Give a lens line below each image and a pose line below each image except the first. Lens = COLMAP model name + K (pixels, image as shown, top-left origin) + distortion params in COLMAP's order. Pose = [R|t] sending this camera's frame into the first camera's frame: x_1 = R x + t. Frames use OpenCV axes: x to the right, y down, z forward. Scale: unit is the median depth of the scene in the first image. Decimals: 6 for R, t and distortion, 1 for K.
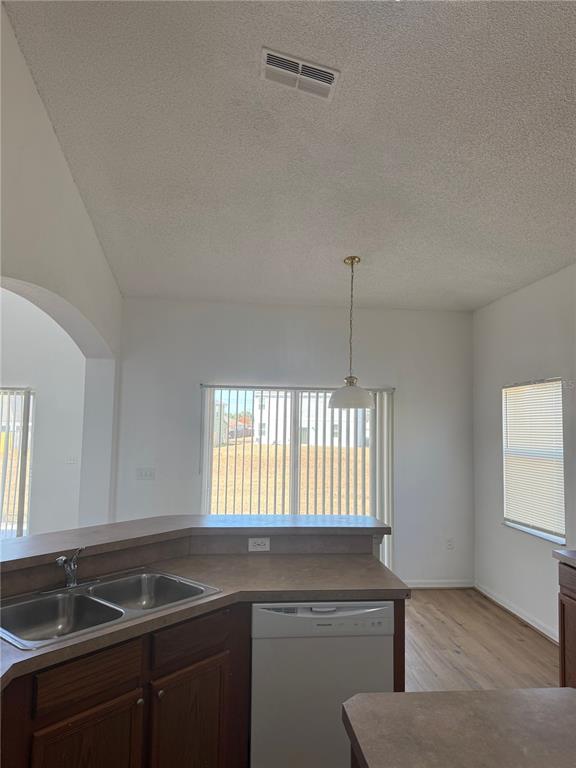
lens RADIAL K [[532.3, 0, 288.0], [0, 532.3, 384.0], [0, 0, 1]] dist [0.069972, -0.073836]
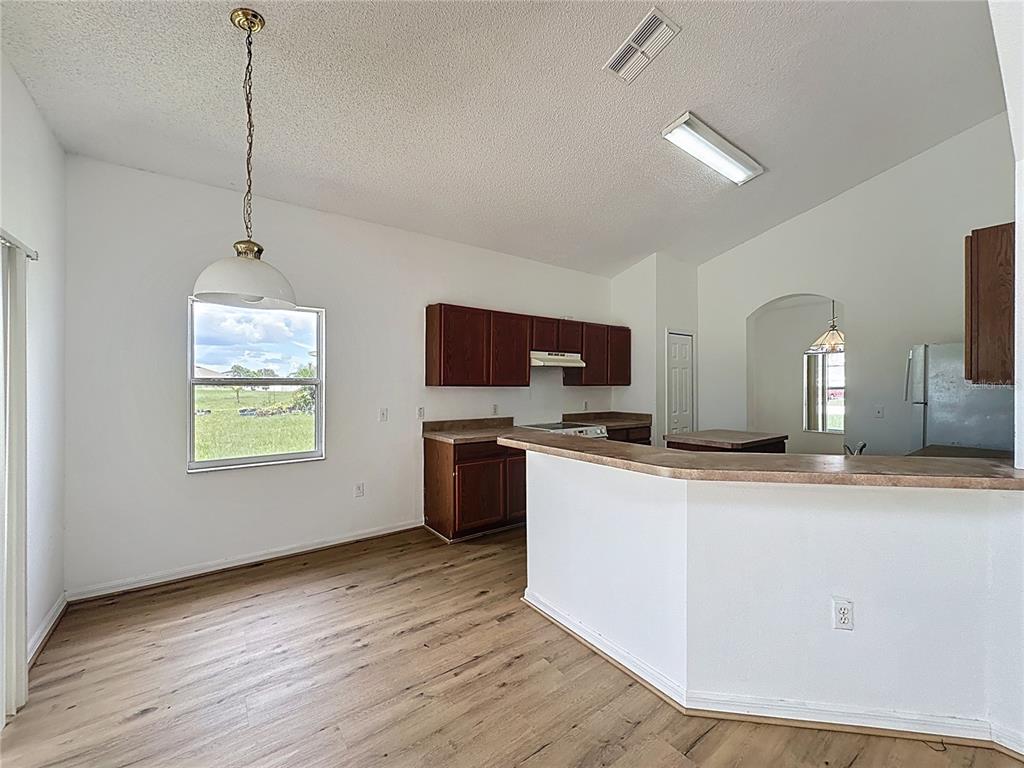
lens RADIAL K [[409.0, 0, 513.1], [0, 409.0, 381.8], [0, 0, 1]] dist [-0.001514, -0.000314]
pose [[-0.500126, -0.014499, 0.865831, -0.371636], [-0.077969, 0.996553, -0.028348, 0.115184], [-0.862435, -0.081686, -0.499532, 0.962659]]
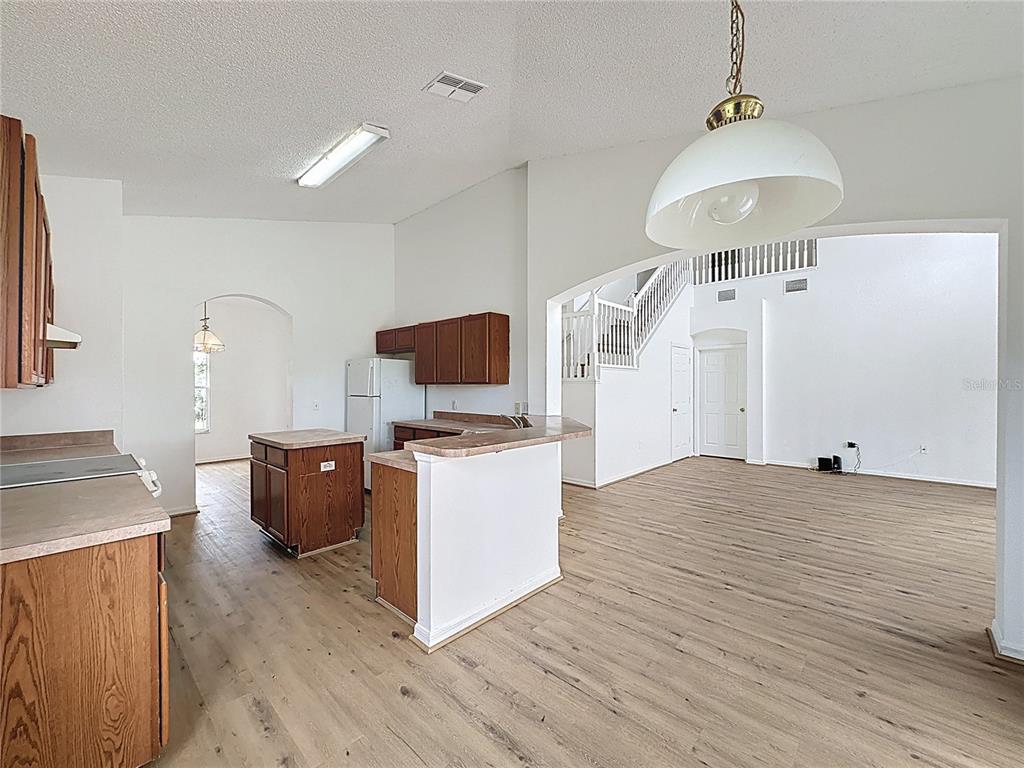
lens RADIAL K [[416.5, 0, 512.0], [0, 416.5, 384.0], [0, 0, 1]] dist [-0.000152, -0.000151]
pose [[-0.764538, -0.021554, -0.644219, 0.330151], [0.038483, 0.996132, -0.078998, 0.142500], [0.643429, -0.085188, -0.760751, 1.077319]]
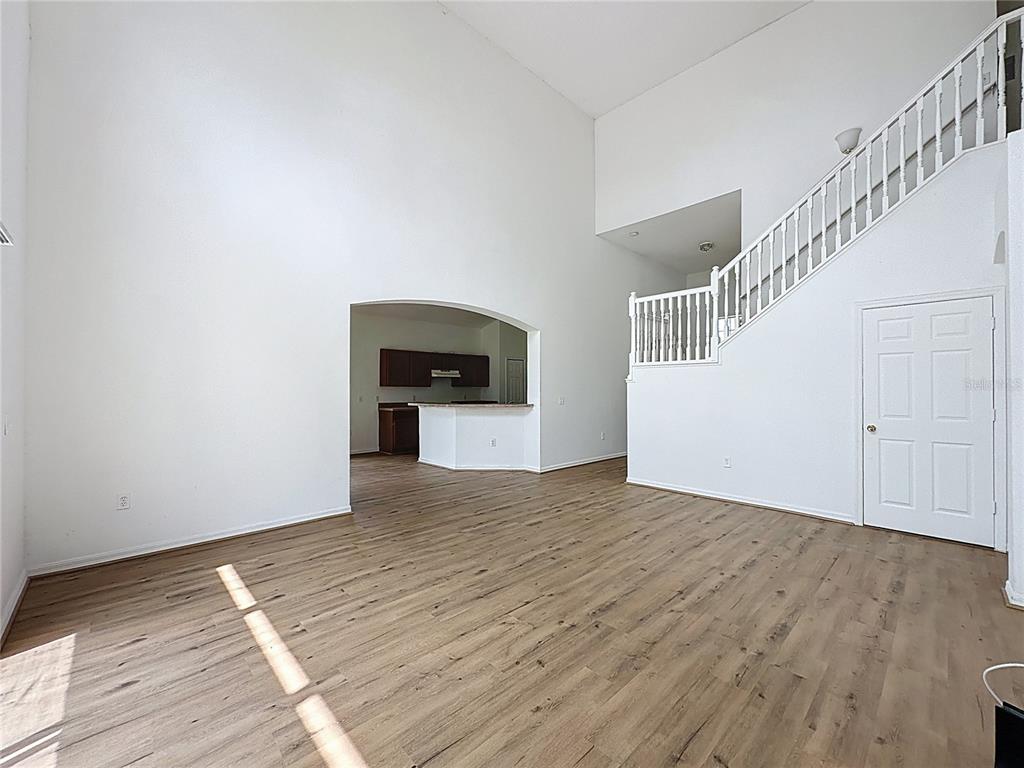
lens RADIAL K [[416.5, 0, 512.0], [0, 416.5, 384.0], [0, 0, 1]] dist [-0.000152, -0.000151]
pose [[-0.601265, -0.009205, 0.798997, -1.395011], [-0.074963, 0.996173, -0.044935, 0.142730], [-0.795526, -0.086913, -0.599654, 1.342283]]
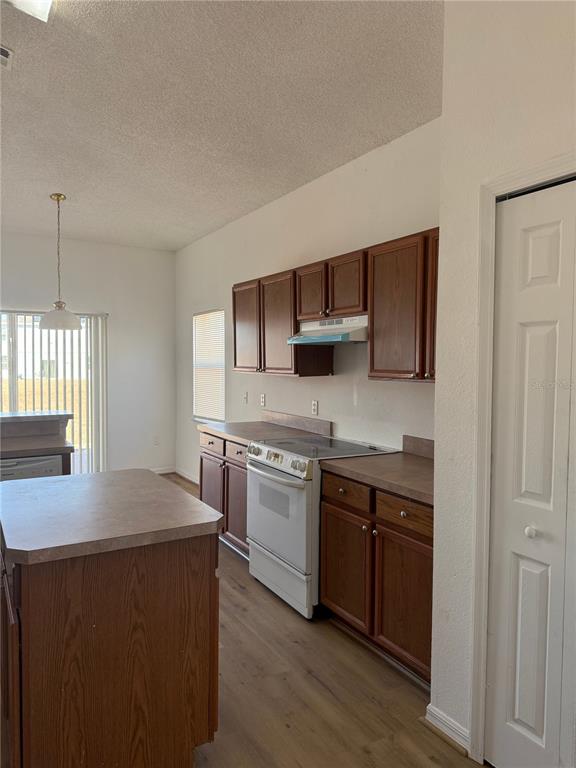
lens RADIAL K [[532.3, 0, 288.0], [0, 532.3, 384.0], [0, 0, 1]] dist [0.069972, -0.073836]
pose [[0.907074, -0.030157, 0.419889, 0.071885], [-0.023644, 0.992207, 0.122341, 0.008241], [-0.420306, -0.120900, 0.899292, -0.275048]]
